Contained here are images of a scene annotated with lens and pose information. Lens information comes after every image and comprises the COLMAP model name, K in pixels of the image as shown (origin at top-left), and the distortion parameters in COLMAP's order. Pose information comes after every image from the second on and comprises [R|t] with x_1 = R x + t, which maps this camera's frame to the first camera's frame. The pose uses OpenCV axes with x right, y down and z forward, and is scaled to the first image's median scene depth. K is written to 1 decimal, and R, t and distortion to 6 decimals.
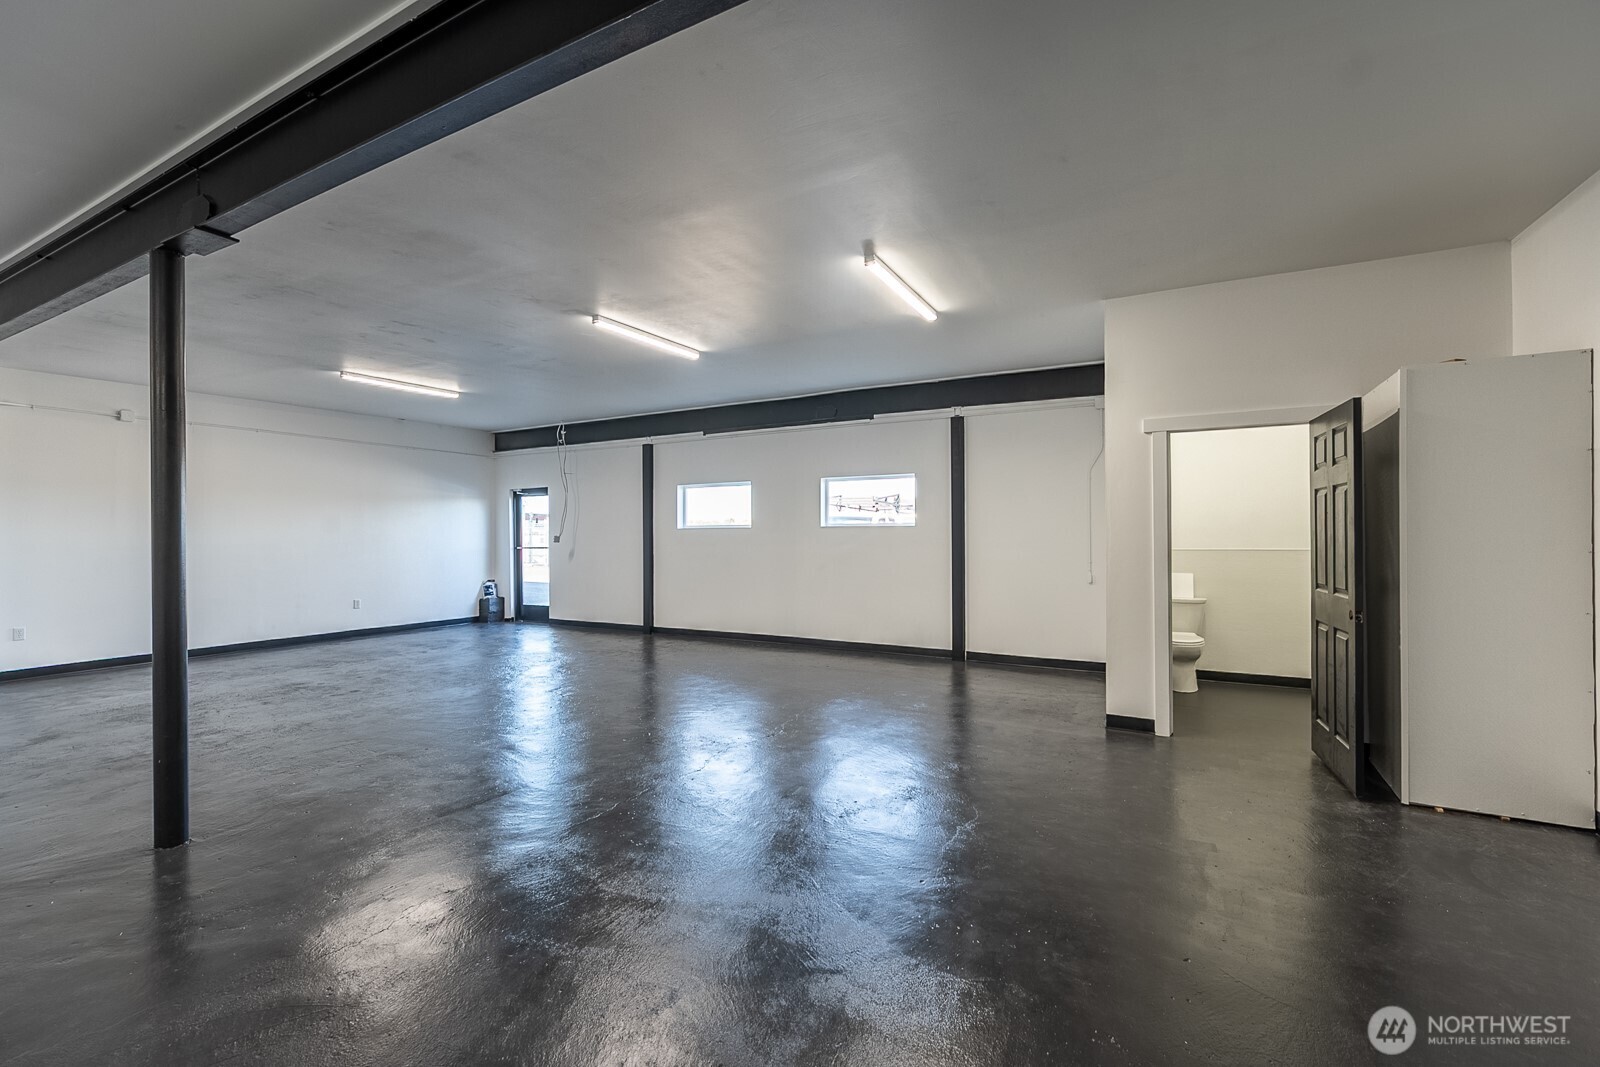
lens RADIAL K [[678.4, 0, 797.0], [0, 678.4, 529.7], [0, 0, 1]] dist [-0.003041, -0.000235]
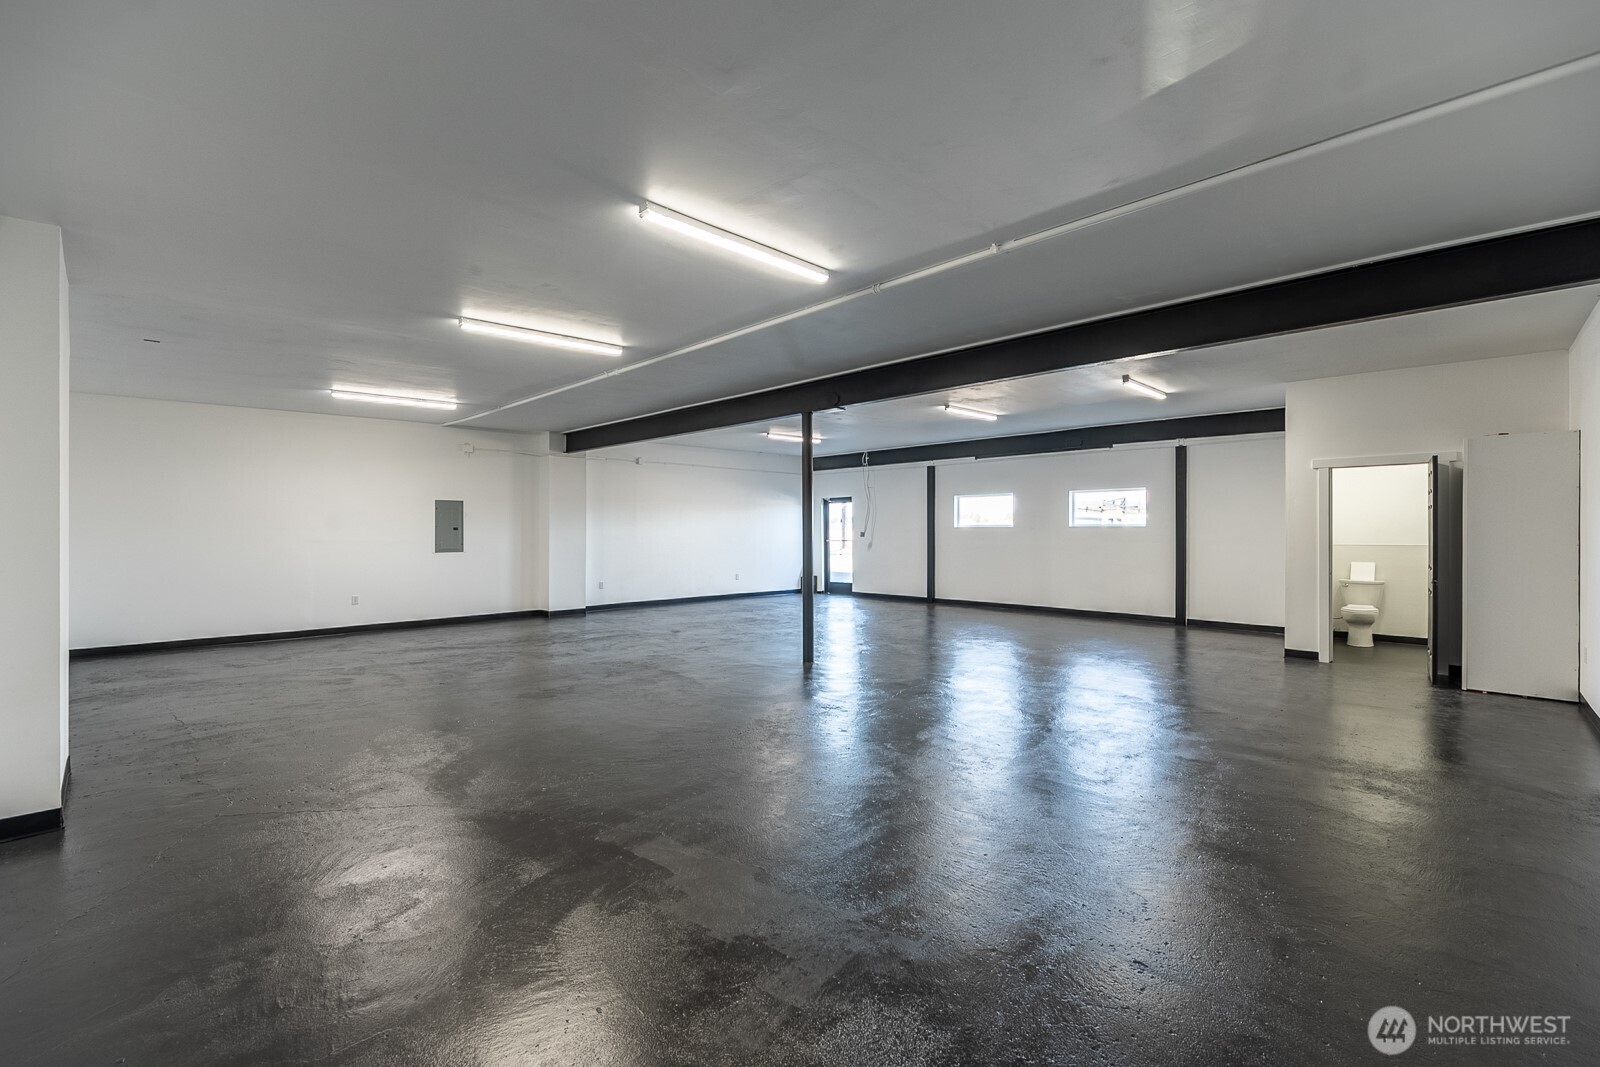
lens RADIAL K [[678.4, 0, 801.3], [0, 678.4, 530.2], [0, 0, 1]] dist [-0.003041, -0.000235]
pose [[0.960581, 0.004242, -0.277968, -0.118071], [-0.002309, 0.999971, 0.007280, -0.006205], [0.277991, -0.006351, 0.960563, -0.525894]]
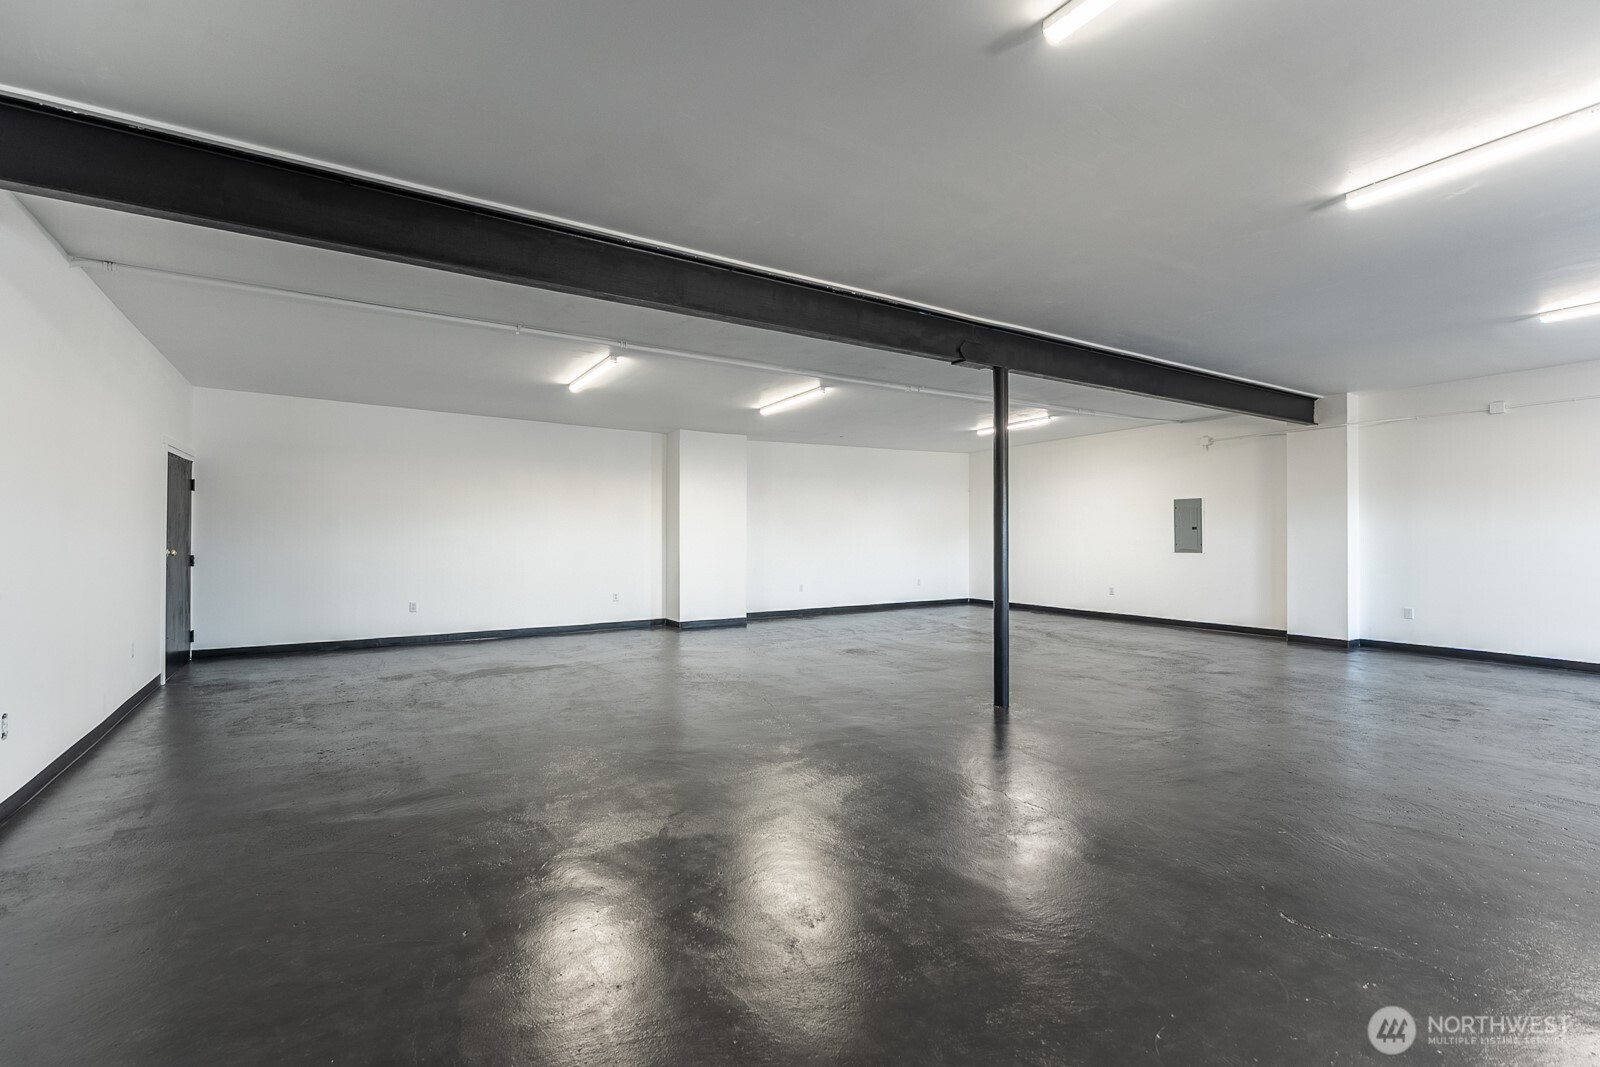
lens RADIAL K [[704.9, 0, 798.8], [0, 704.9, 532.6], [0, 0, 1]] dist [0.010327, 0.000047]
pose [[-0.478110, 0.005644, -0.878282, 0.379816], [0.007239, 0.999971, 0.002485, 0.001924], [0.878270, -0.005170, -0.478136, 0.580281]]
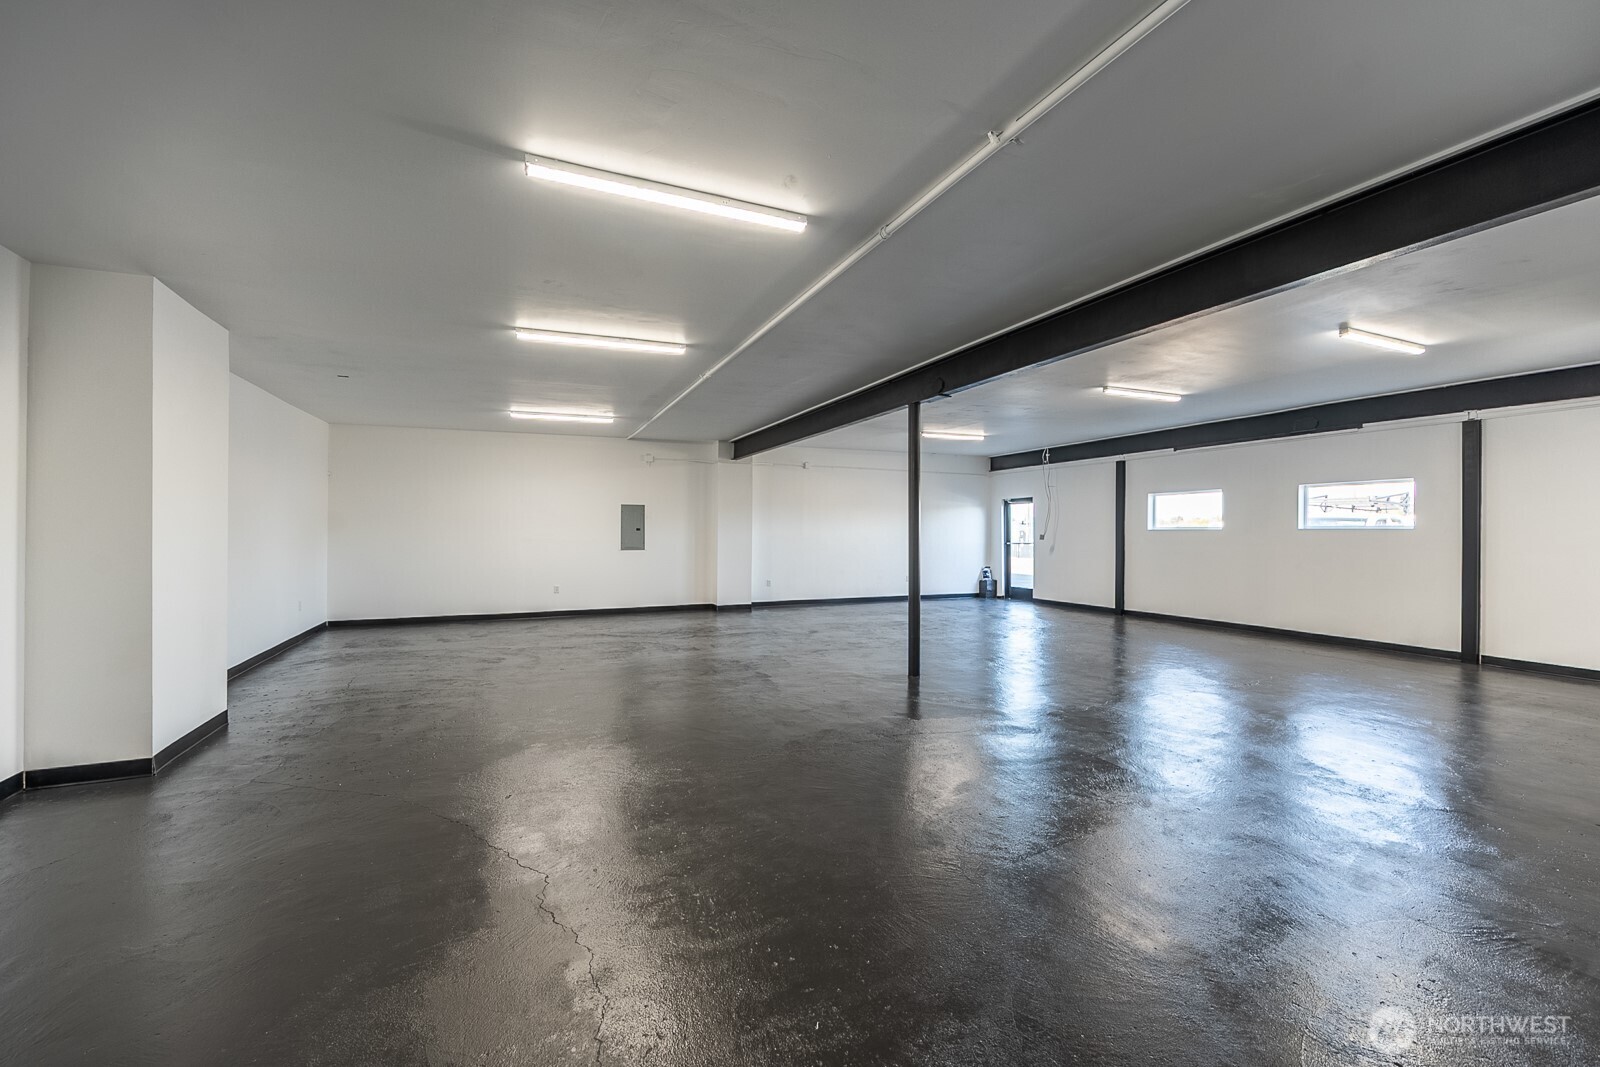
lens RADIAL K [[629.0, 0, 803.5], [0, 629.0, 534.0], [0, 0, 1]] dist [0.000354, 0.000282]
pose [[0.804853, 0.009866, -0.593392, -0.006160], [-0.004042, 0.999930, 0.011143, -0.004709], [0.593460, -0.006570, 0.804837, -0.342041]]
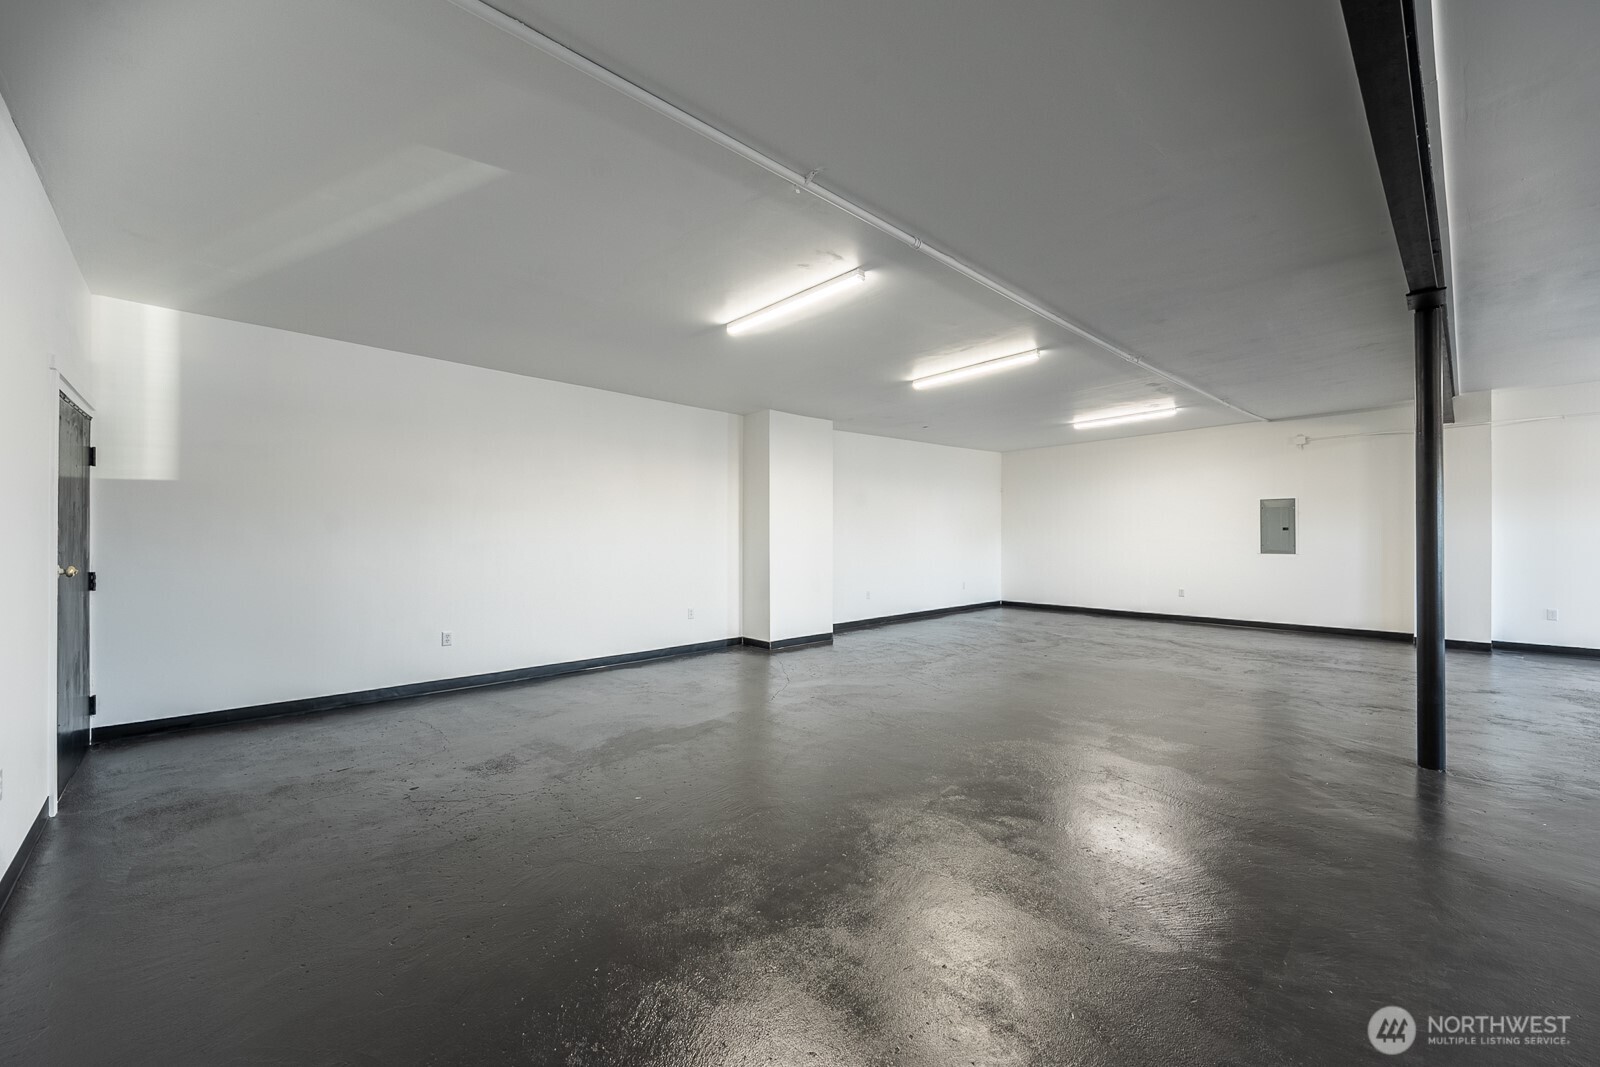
lens RADIAL K [[629.0, 0, 799.8], [0, 629.0, 534.9], [0, 0, 1]] dist [0.000354, 0.000282]
pose [[-0.304638, 0.009219, -0.952424, 0.236626], [0.007273, 0.999947, 0.007352, -0.001339], [0.952440, -0.004687, -0.304689, 0.086840]]
